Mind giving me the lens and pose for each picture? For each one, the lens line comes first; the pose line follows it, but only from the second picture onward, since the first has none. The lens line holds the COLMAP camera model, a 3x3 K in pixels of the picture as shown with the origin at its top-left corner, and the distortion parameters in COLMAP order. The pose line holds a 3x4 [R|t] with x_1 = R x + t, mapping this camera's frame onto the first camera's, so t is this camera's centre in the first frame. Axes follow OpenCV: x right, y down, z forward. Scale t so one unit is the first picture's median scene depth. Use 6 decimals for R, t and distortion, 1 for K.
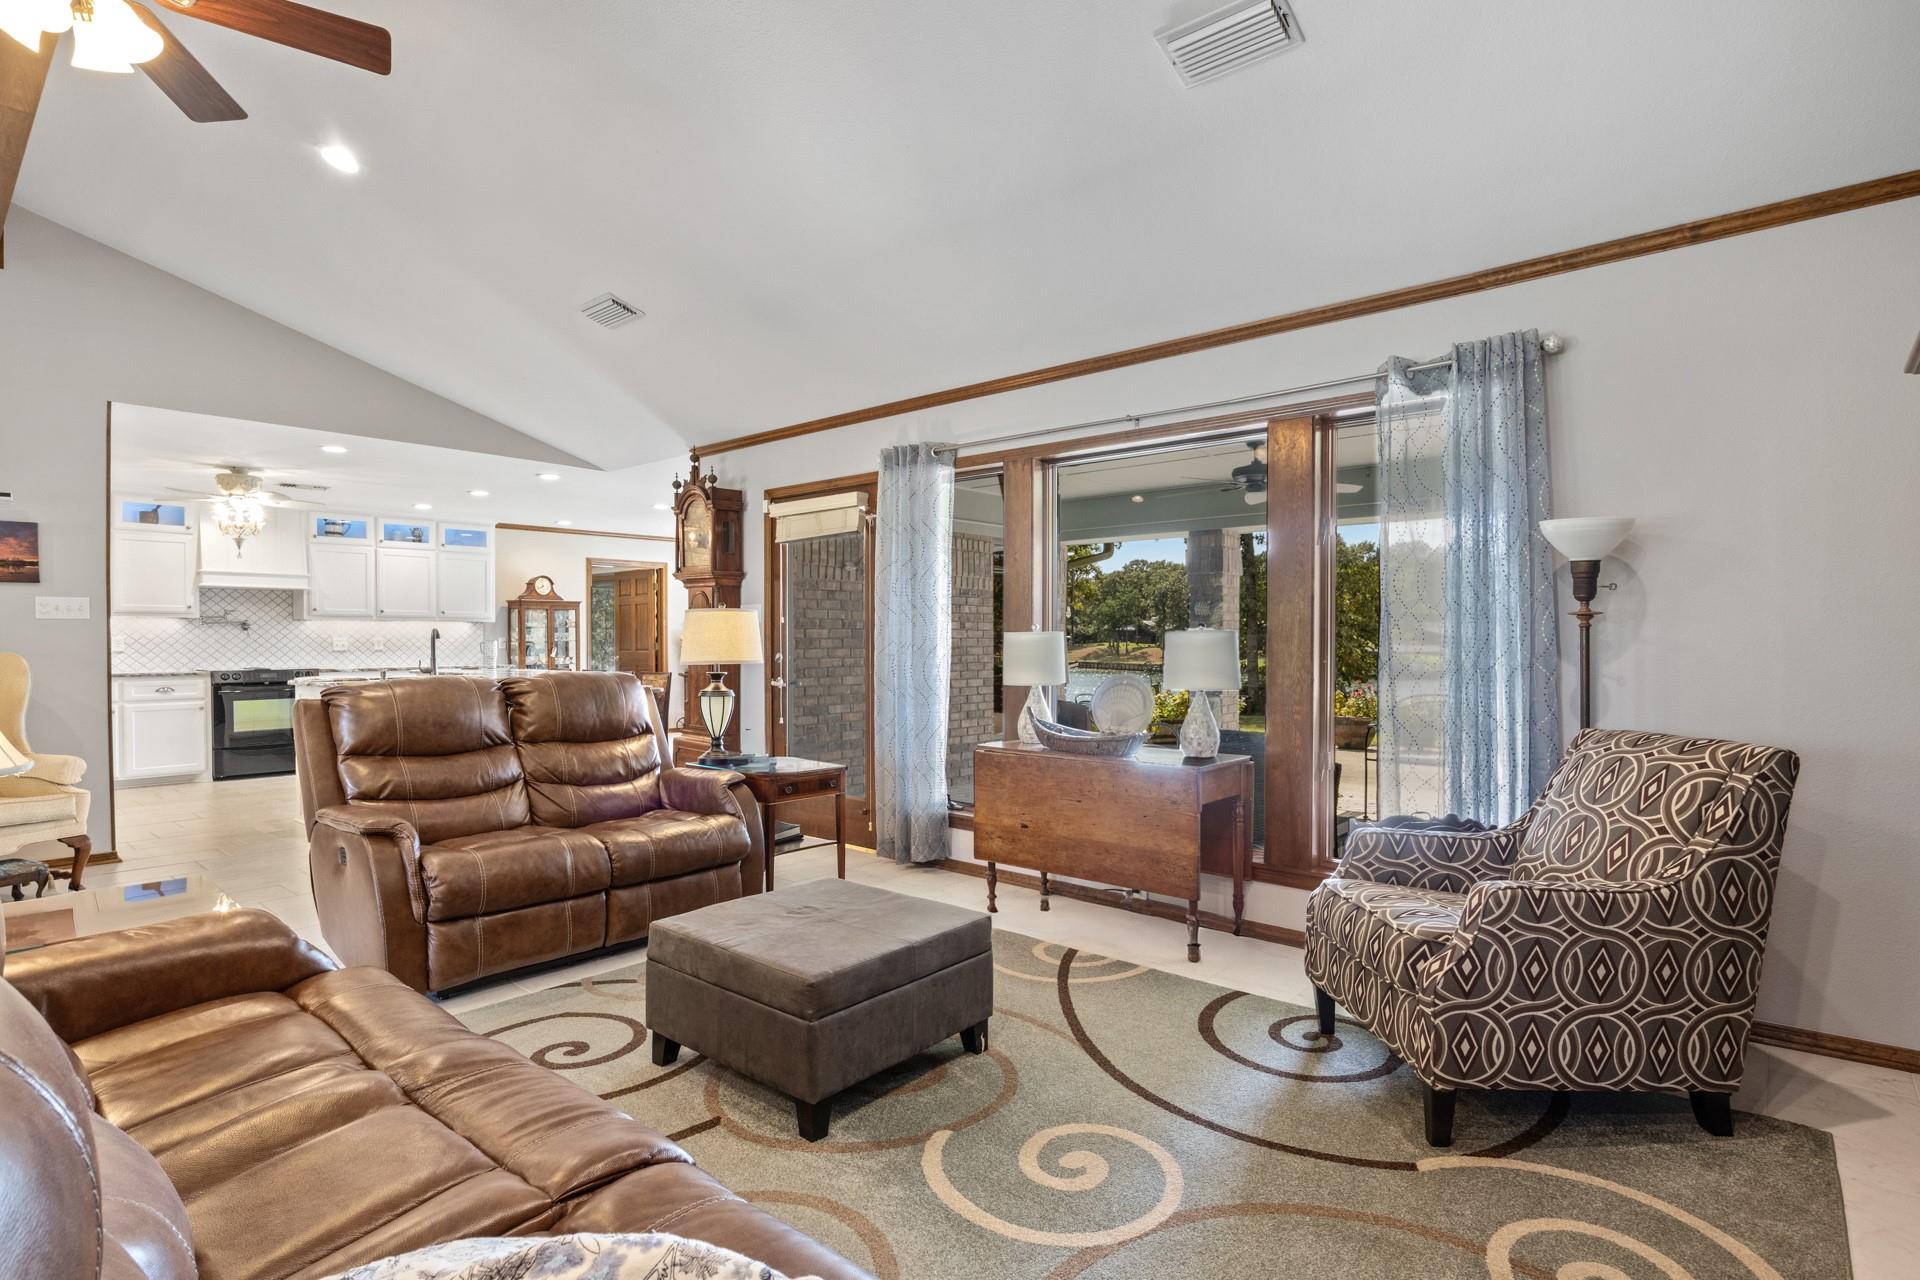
lens RADIAL K [[967.3, 0, 964.9], [0, 967.3, 645.1], [0, 0, 1]] dist [-0.000438, 0.000003]
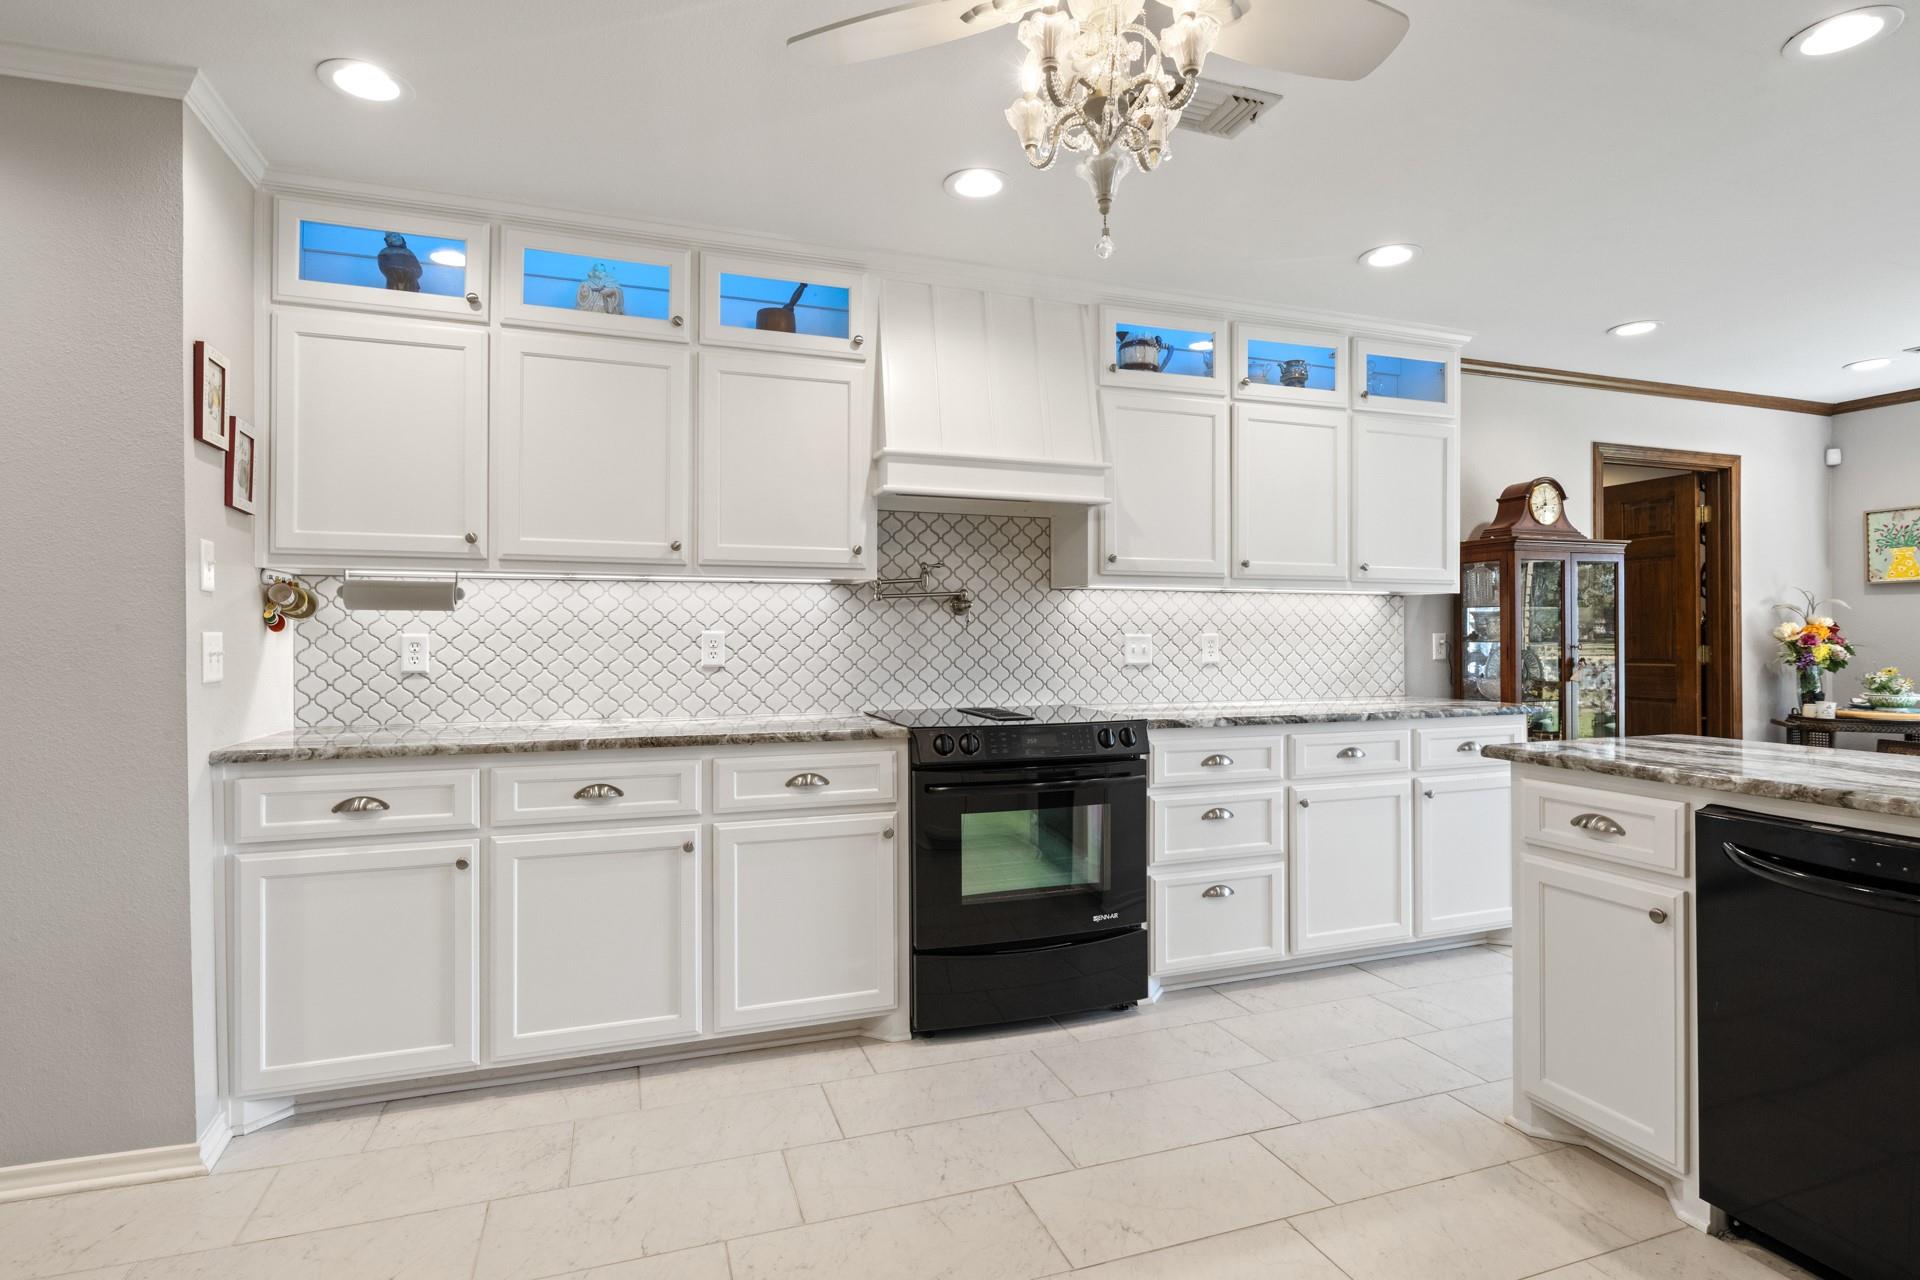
lens RADIAL K [[967.3, 0, 959.4], [0, 967.3, 634.2], [0, 0, 1]] dist [-0.000438, 0.000003]
pose [[0.869460, 0.003493, -0.493991, -0.548803], [-0.006297, 0.999972, -0.004011, -0.005421], [0.493963, 0.006598, 0.869458, 0.653727]]
